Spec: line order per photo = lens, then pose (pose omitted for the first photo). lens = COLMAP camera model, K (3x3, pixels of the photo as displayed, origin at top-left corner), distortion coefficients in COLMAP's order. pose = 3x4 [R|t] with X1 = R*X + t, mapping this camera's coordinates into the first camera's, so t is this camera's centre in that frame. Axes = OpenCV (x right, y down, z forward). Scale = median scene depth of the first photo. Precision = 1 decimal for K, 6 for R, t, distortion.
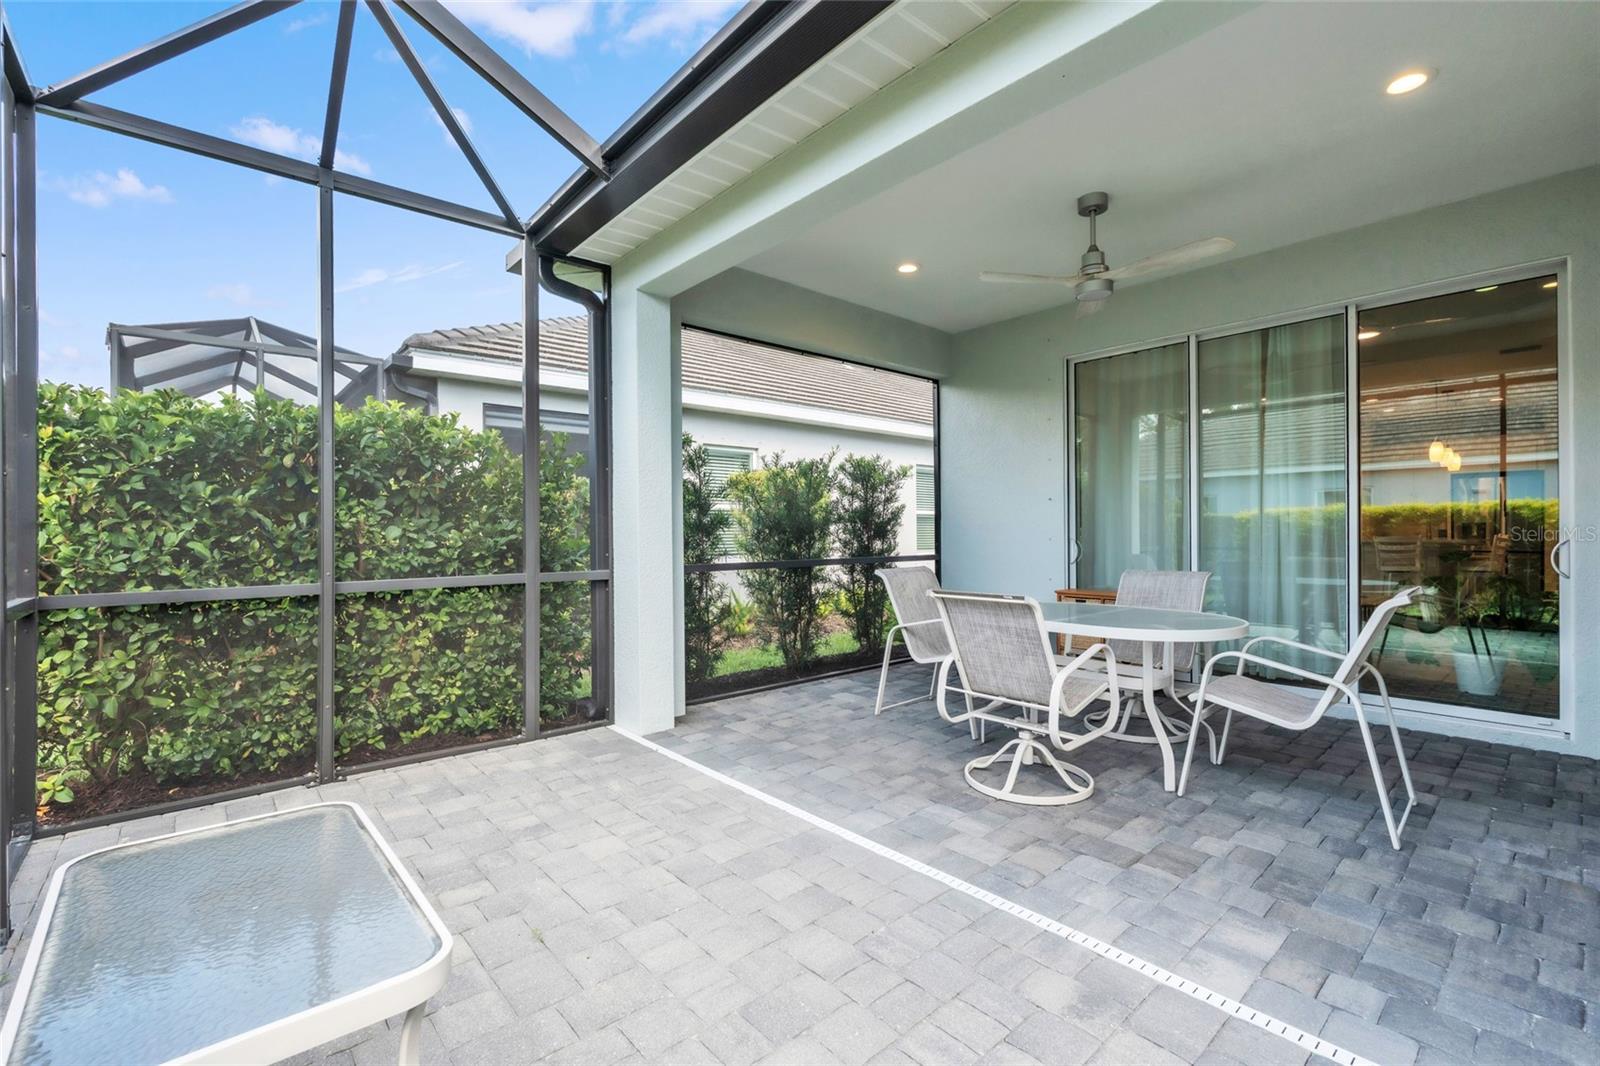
lens RADIAL K [[706.6, 0, 800.0], [0, 706.6, 533.0], [0, 0, 1]] dist [0.001102, 0.000139]
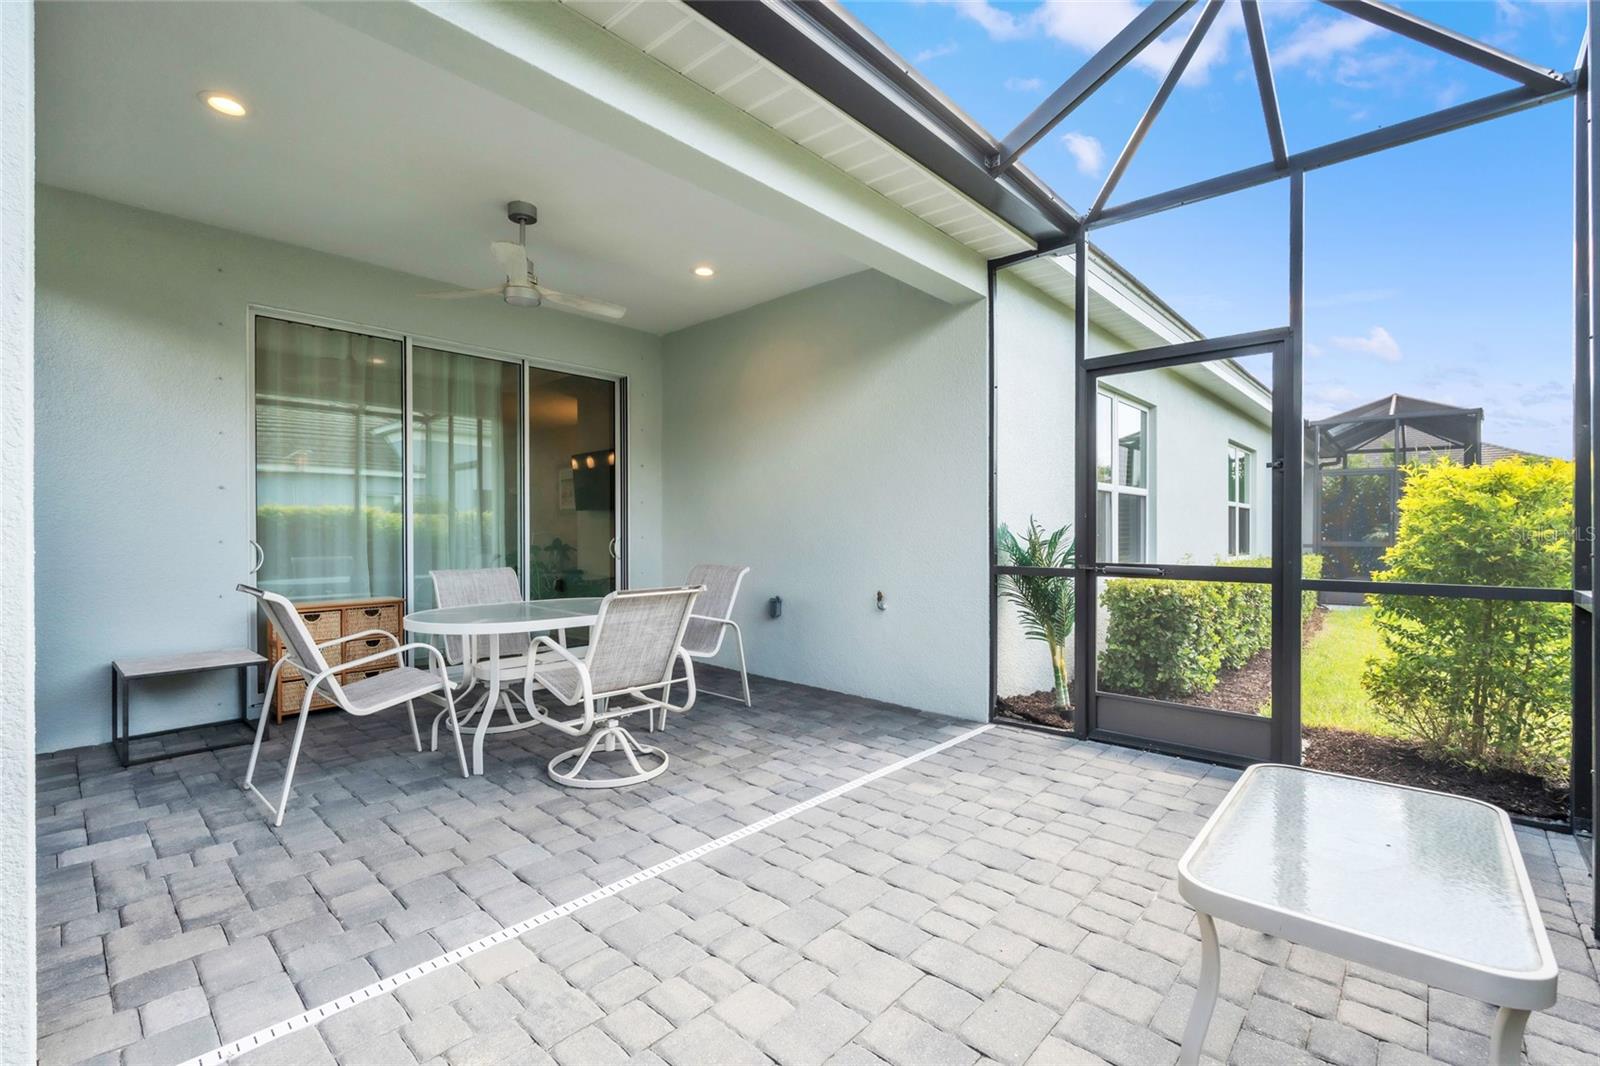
lens RADIAL K [[703.9, 0, 800.0], [0, 703.9, 533.0], [0, 0, 1]] dist [-0.000940, -0.000115]
pose [[-0.117674, 0.001132, 0.993052, -0.853721], [-0.003942, 0.999991, -0.001607, 0.000477], [-0.993044, -0.004103, -0.117669, 0.945481]]
